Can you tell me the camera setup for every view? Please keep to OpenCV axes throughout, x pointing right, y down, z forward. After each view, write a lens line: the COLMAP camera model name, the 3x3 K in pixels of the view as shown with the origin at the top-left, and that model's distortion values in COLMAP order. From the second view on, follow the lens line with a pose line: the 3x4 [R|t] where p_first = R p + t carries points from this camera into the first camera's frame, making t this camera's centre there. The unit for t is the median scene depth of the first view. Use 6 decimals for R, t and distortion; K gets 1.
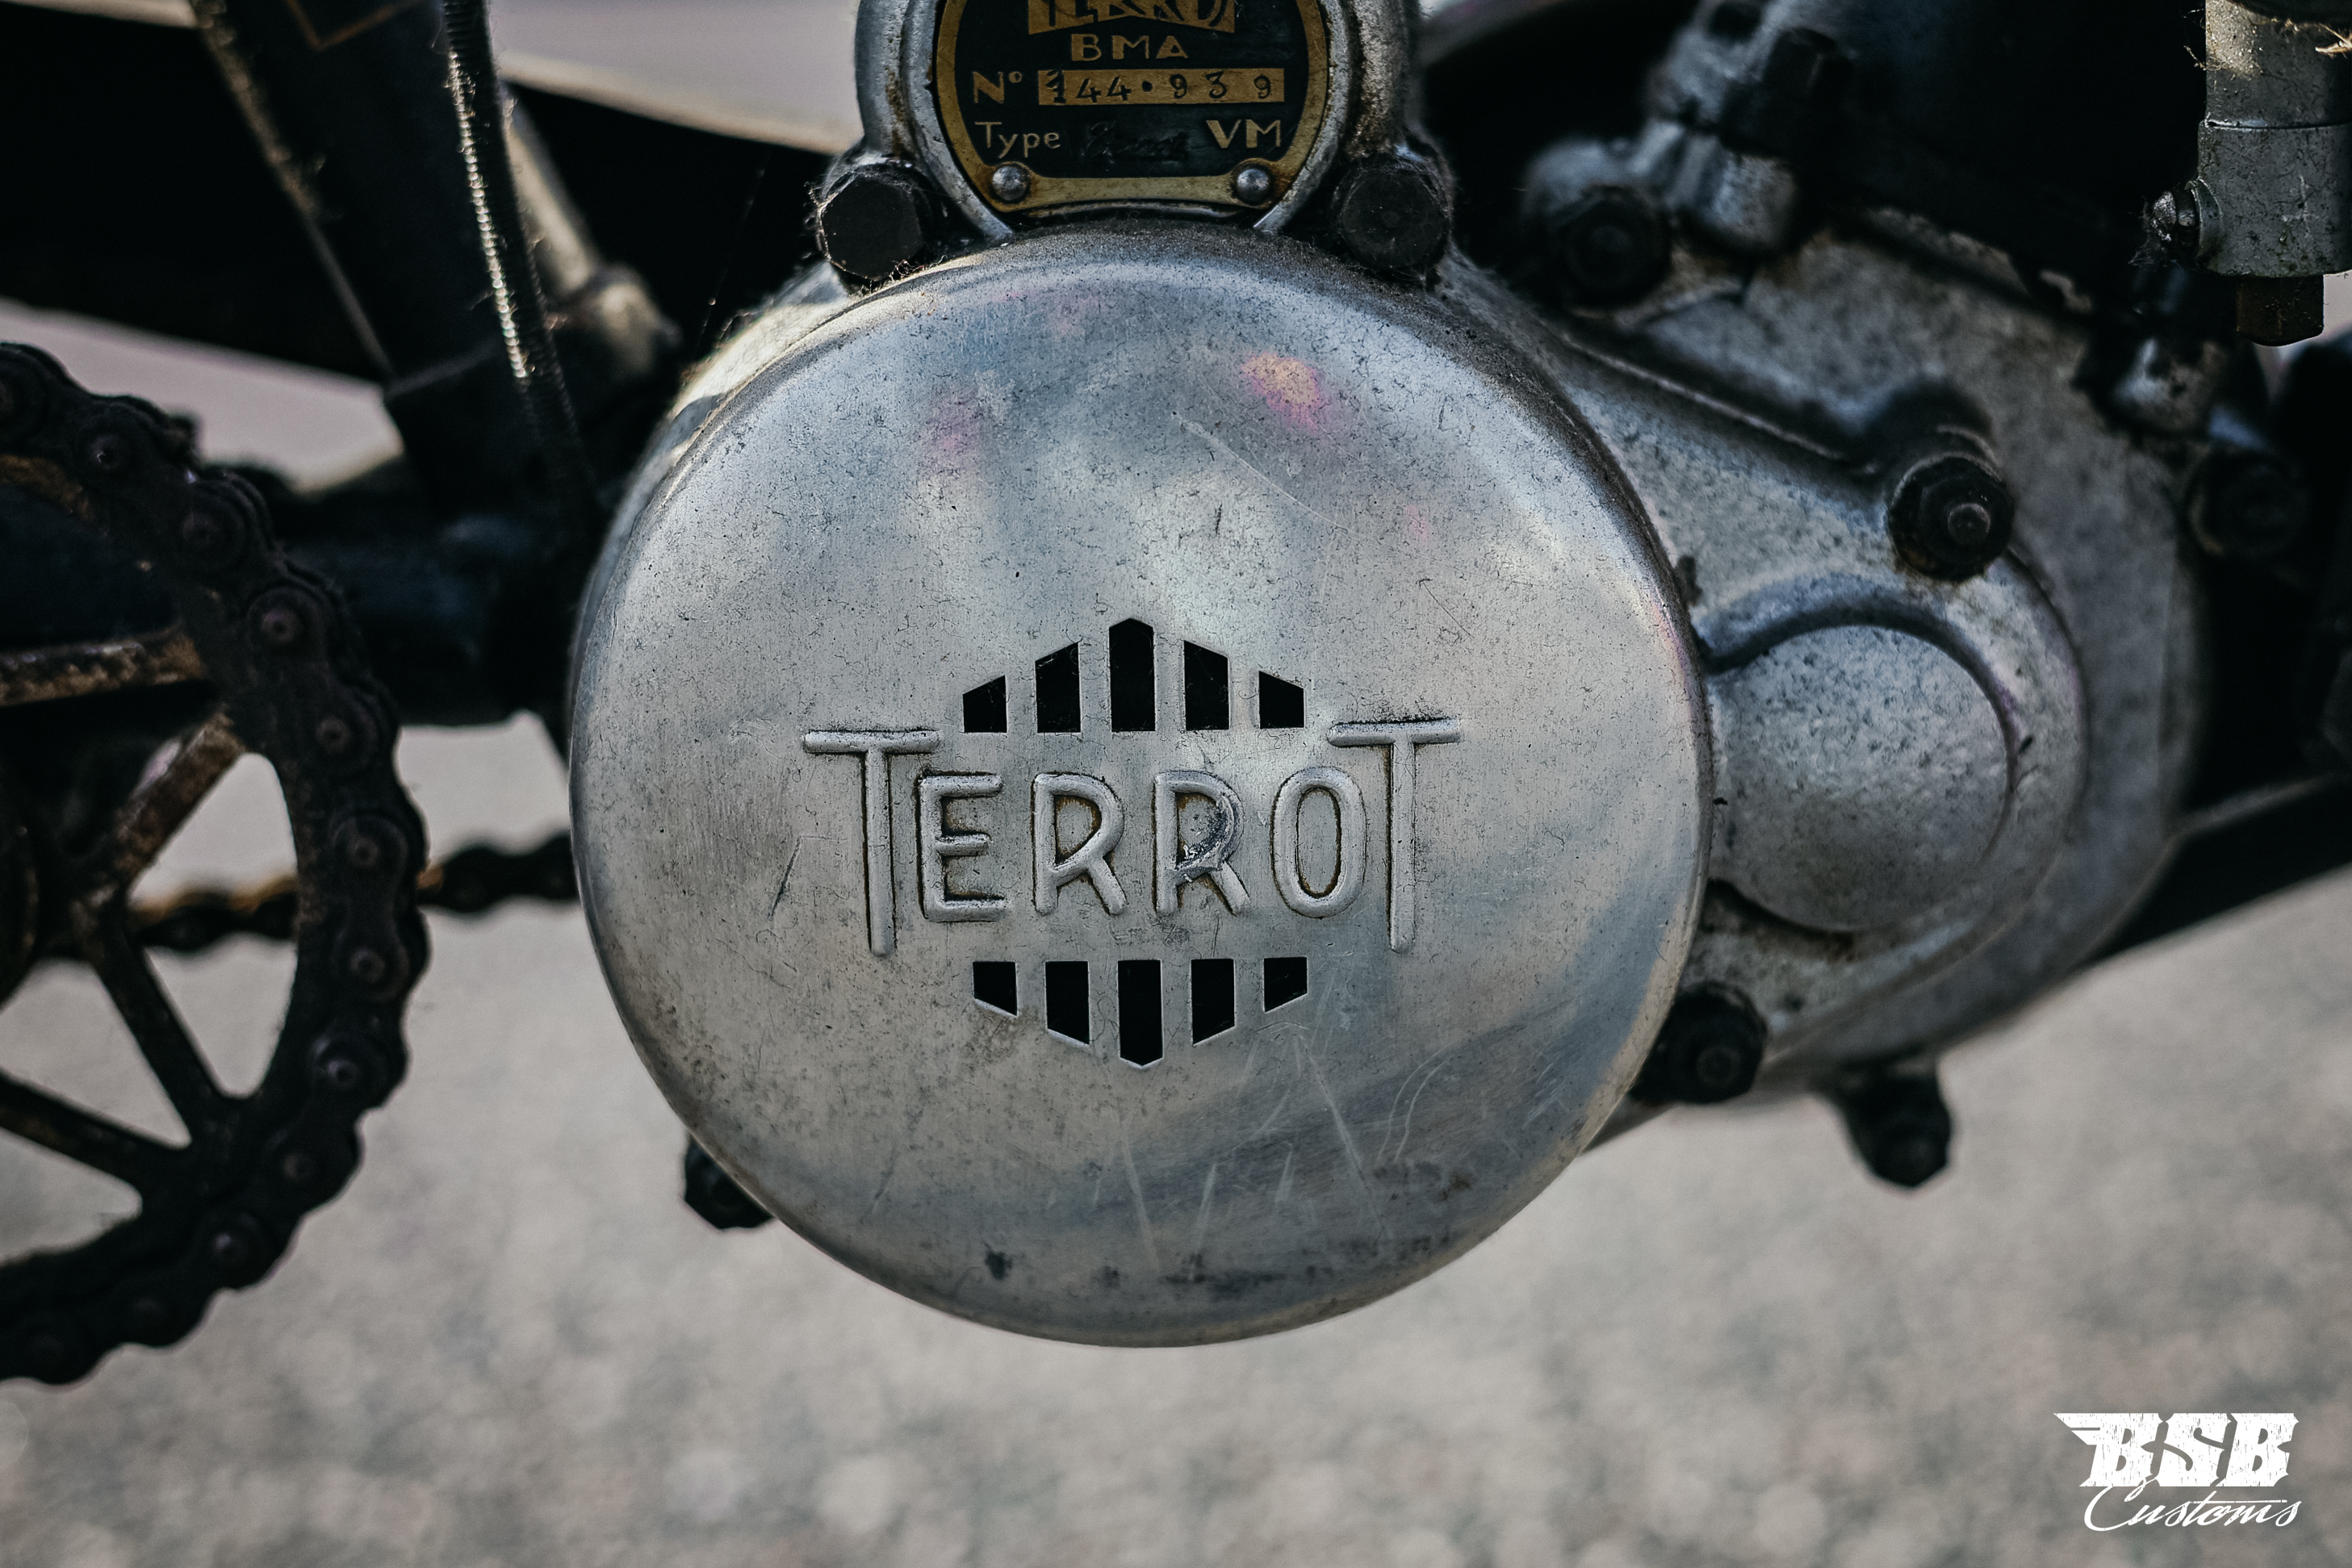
lens RADIAL K [[3793.8, 0, 1188.6], [0, 3793.8, 785.7], [0, 0, 1]] dist [-0.034666, -0.237518]
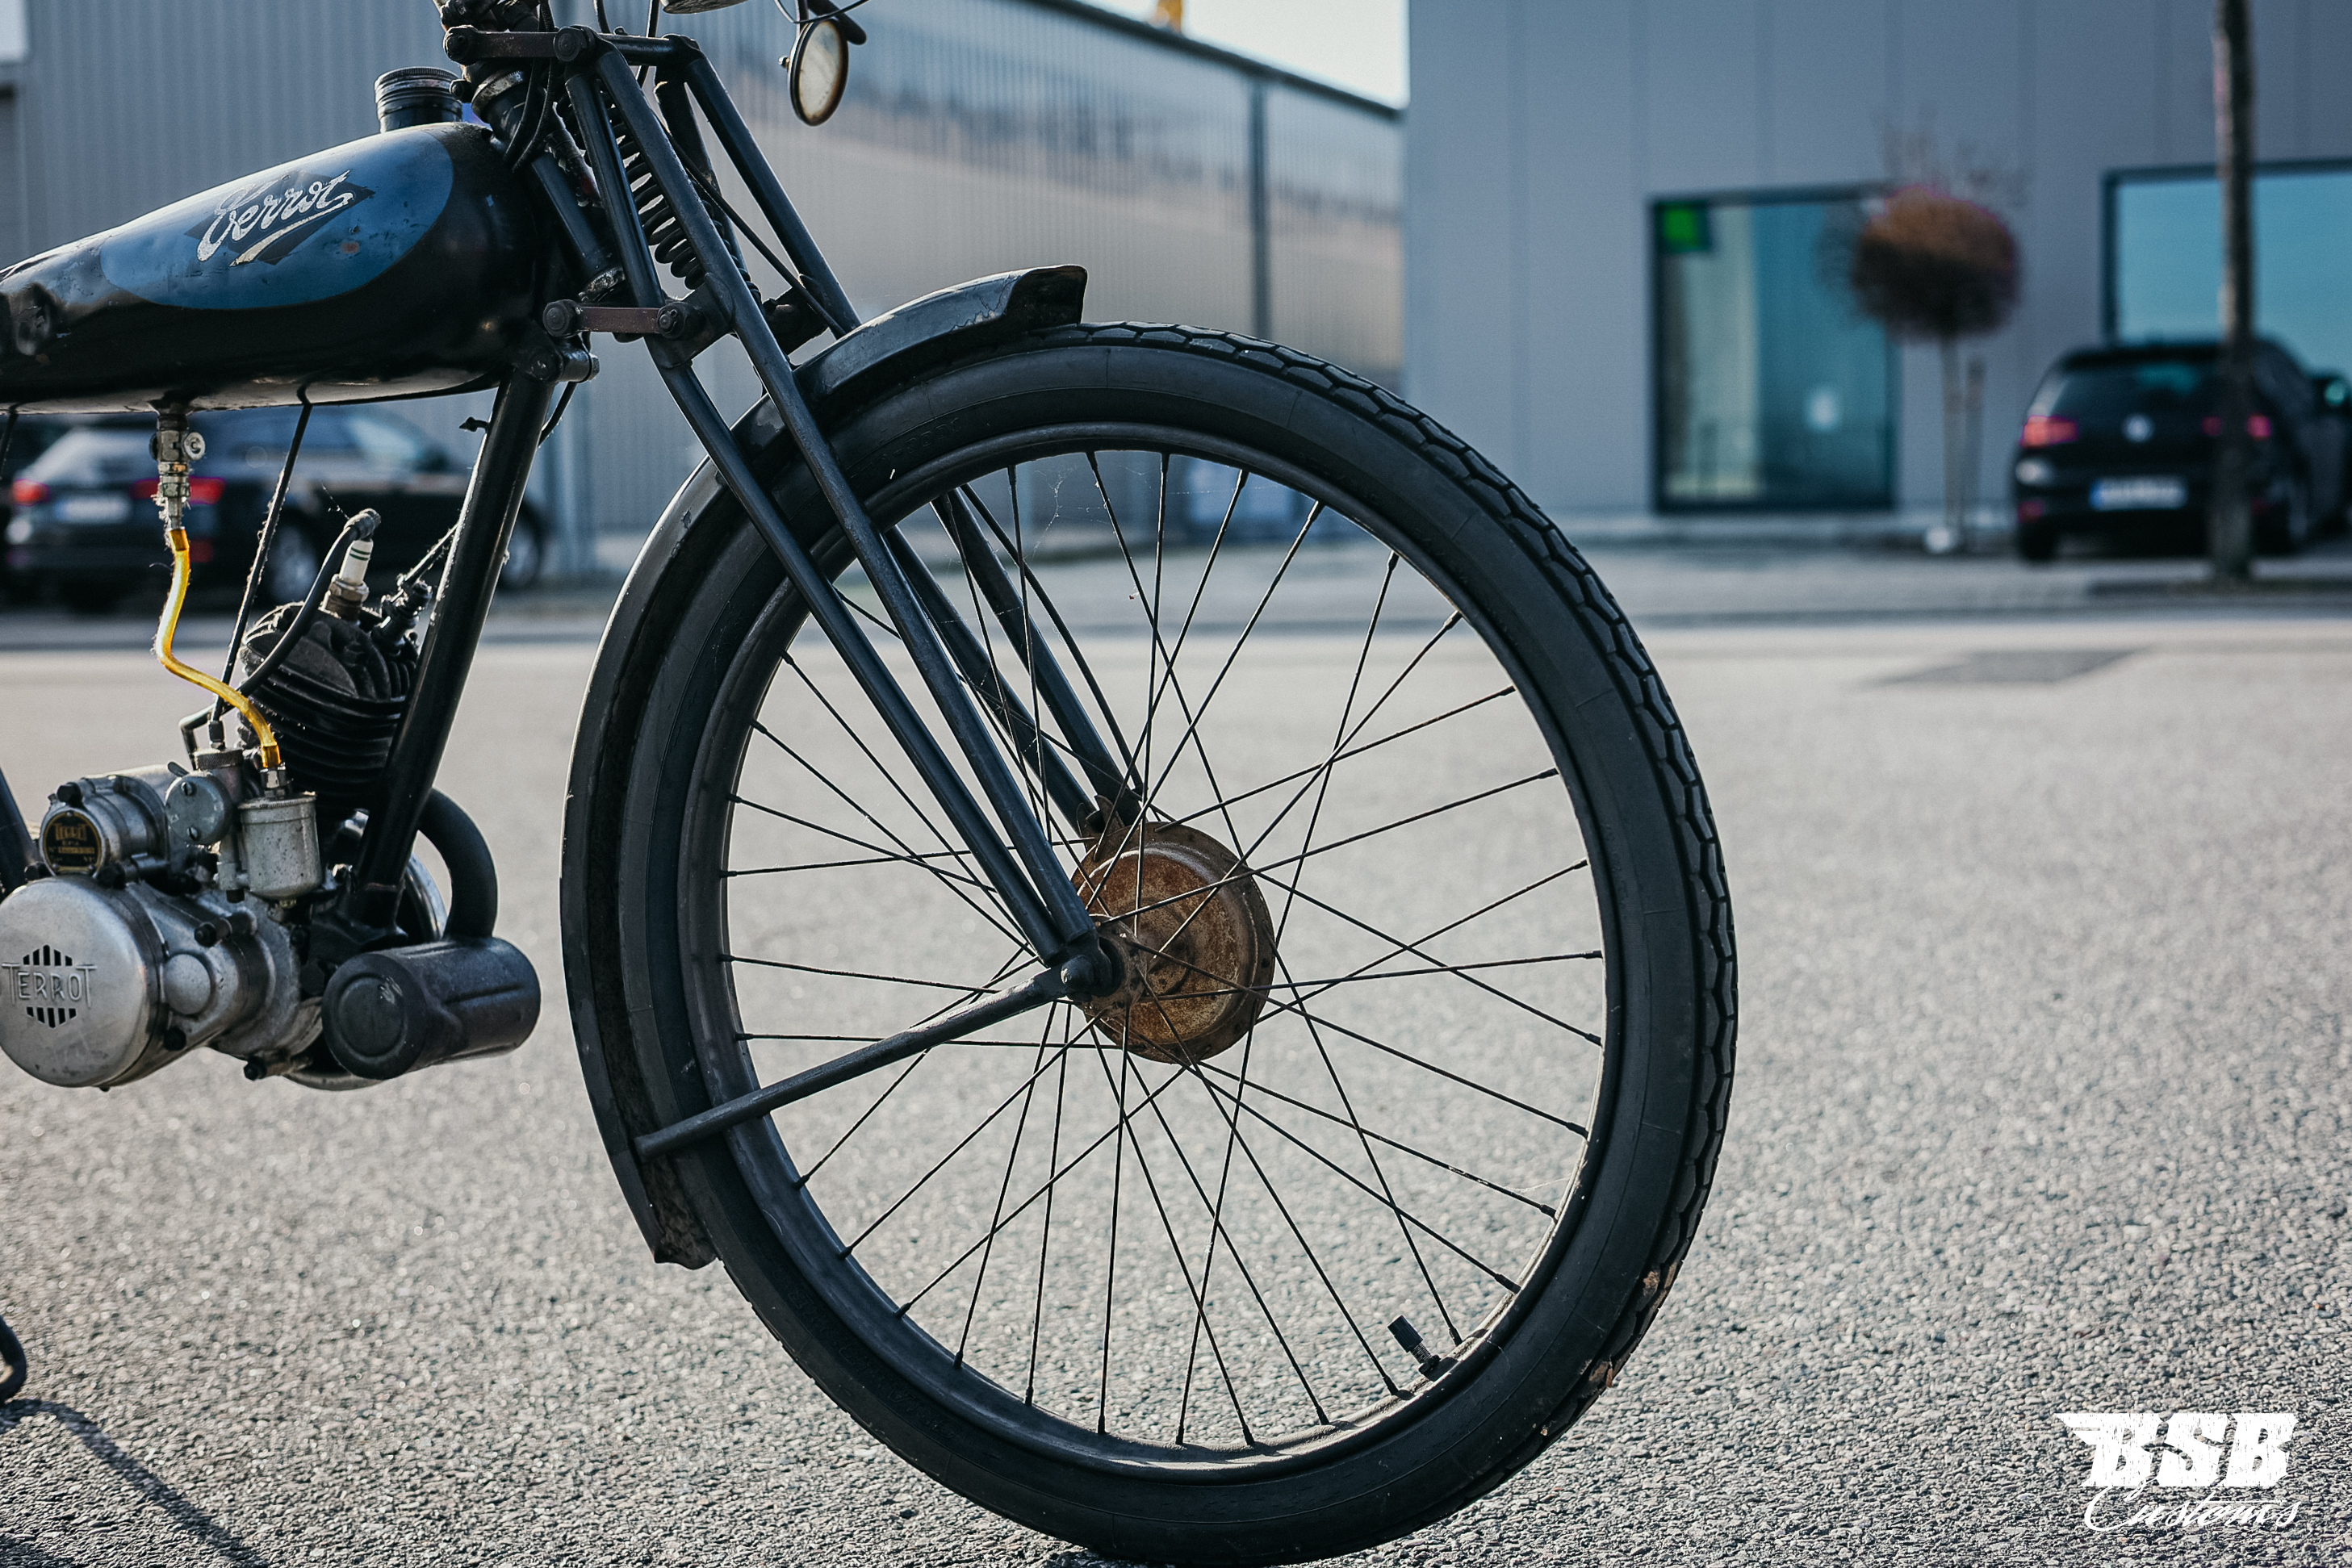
lens RADIAL K [[3369.3, 0, 1183.4], [0, 3369.3, 810.6], [0, 0, 1]] dist [0.024094, -0.146375]
pose [[0.932168, 0.022039, -0.361356, 3.230845], [-0.076661, 0.987527, -0.137529, 0.305223], [0.353817, 0.155902, 0.922230, -2.927174]]
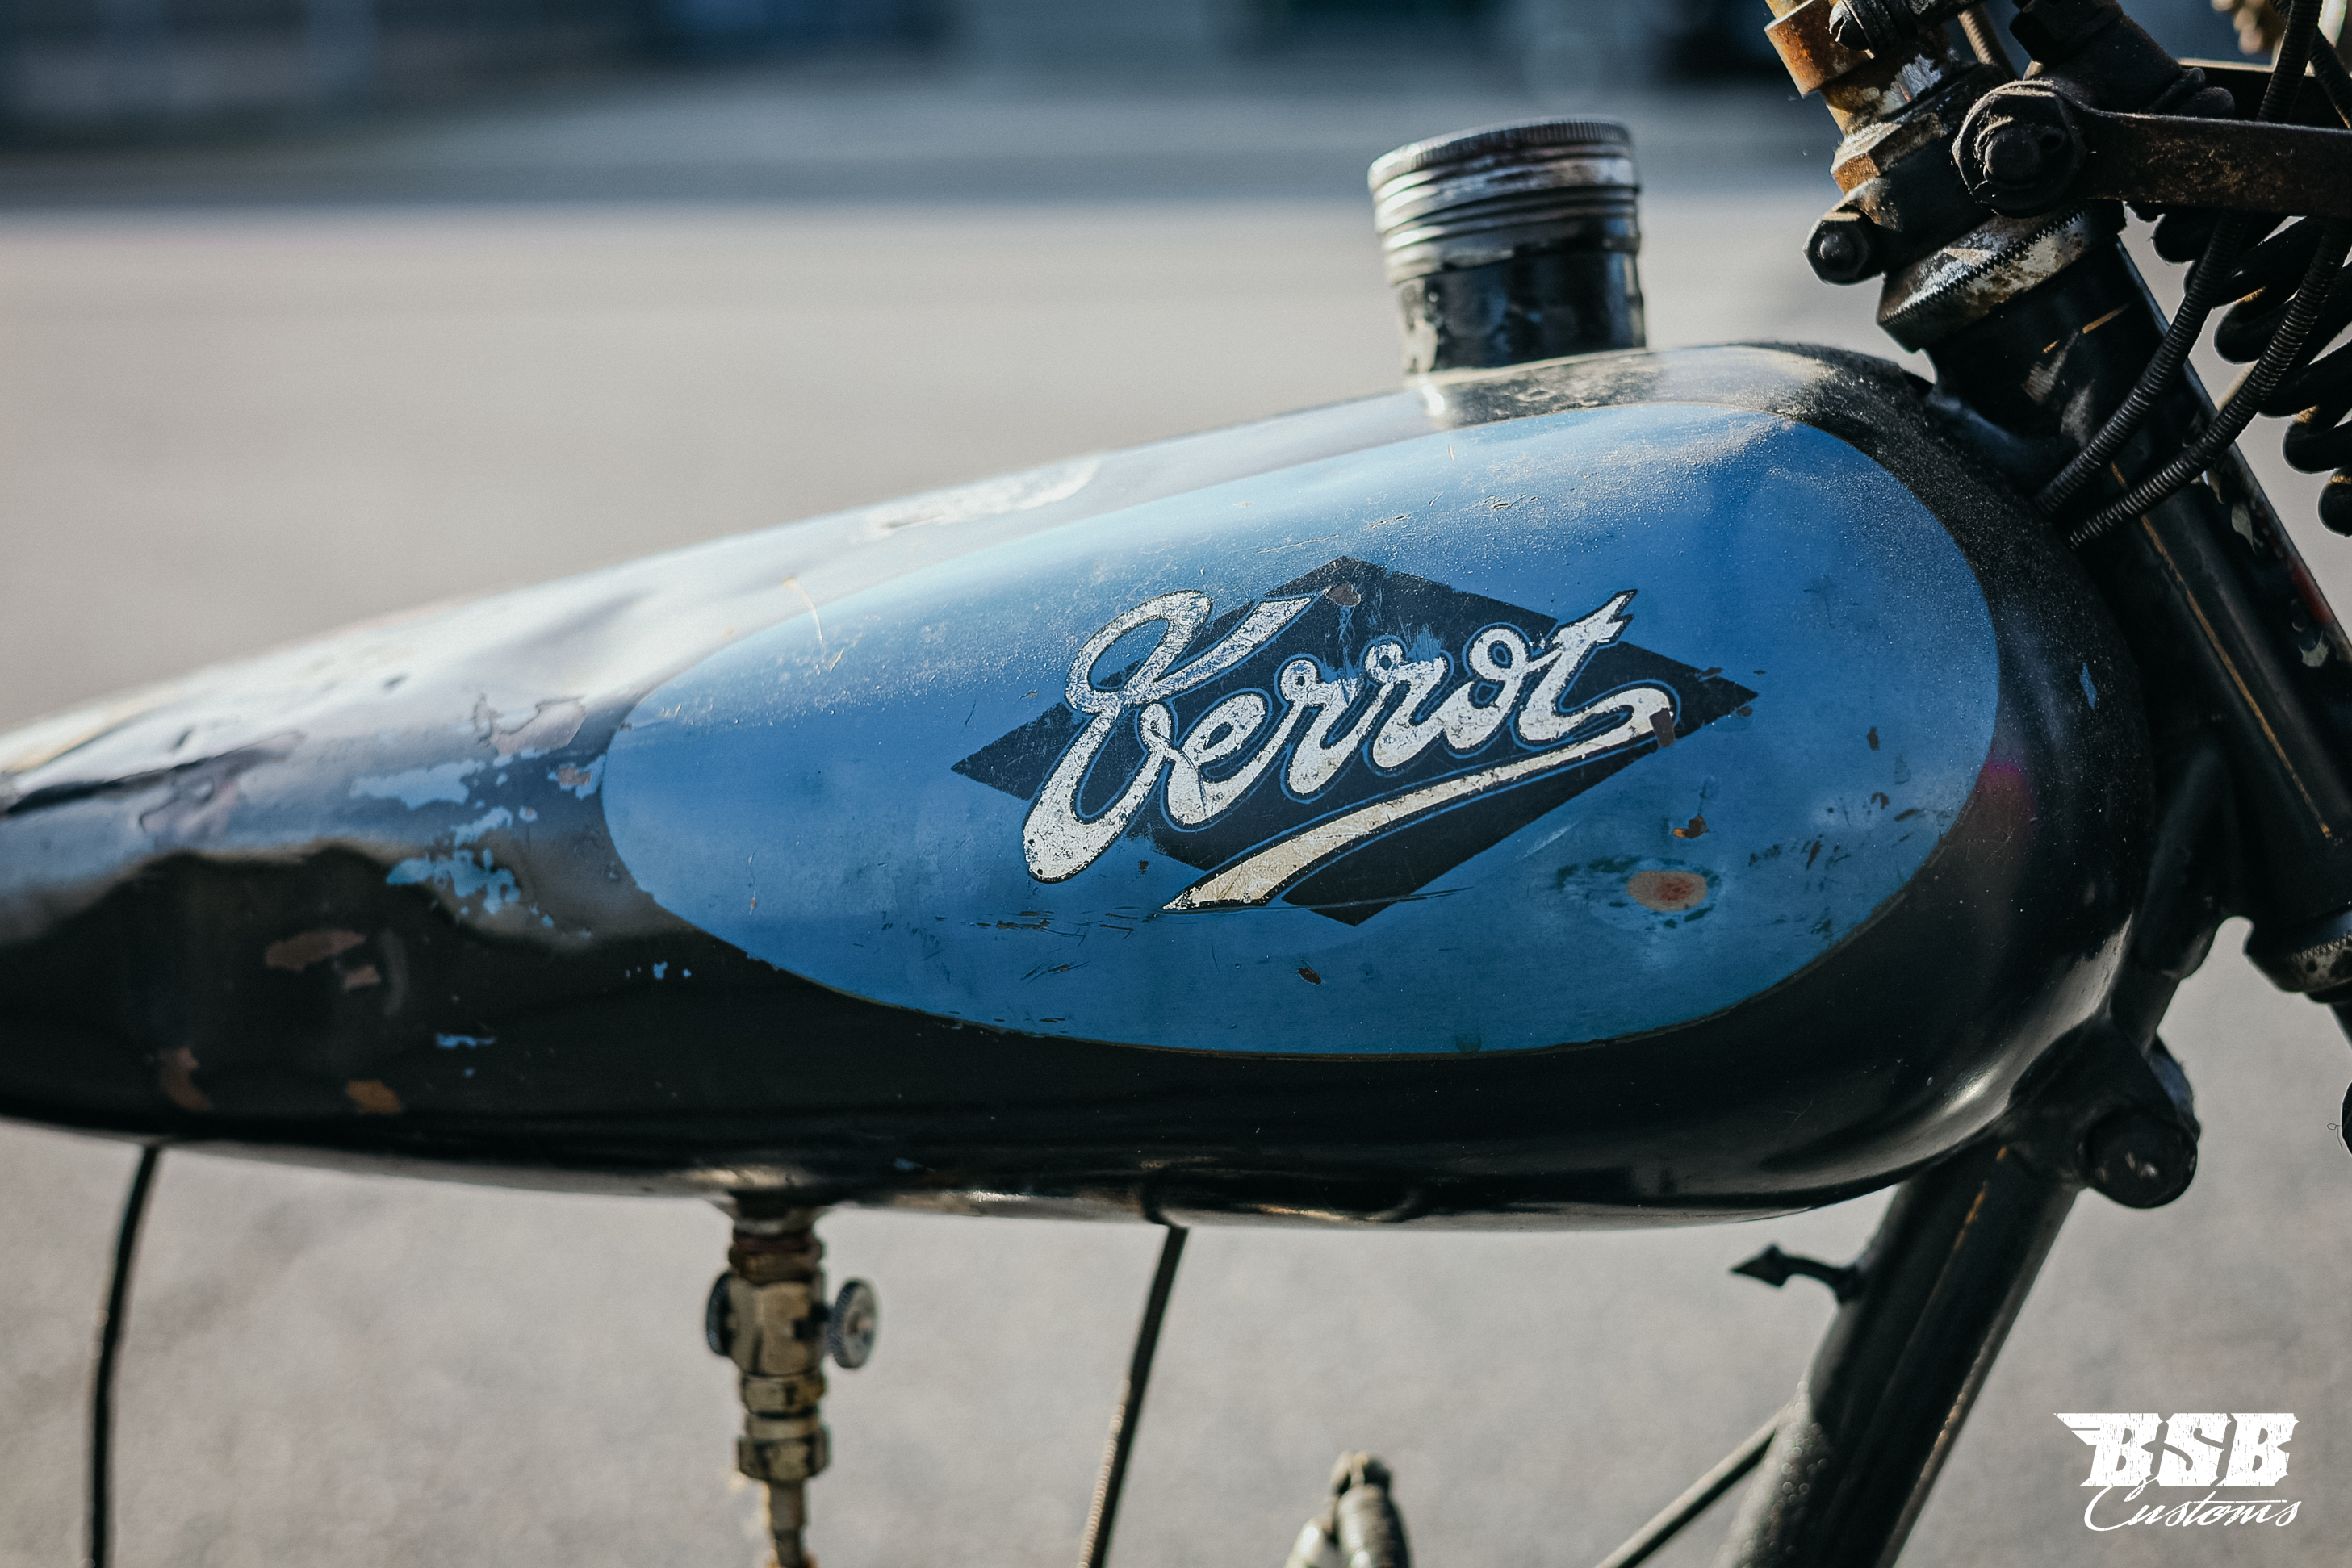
lens RADIAL K [[3651.3, 0, 1174.7], [0, 3651.3, 716.6], [0, 0, 1]] dist [-0.017631, -0.094736]
pose [[0.975410, 0.031112, -0.218190, 0.693325], [-0.040604, 0.998408, -0.039155, -0.961371], [0.216624, 0.047051, 0.975121, -0.695624]]
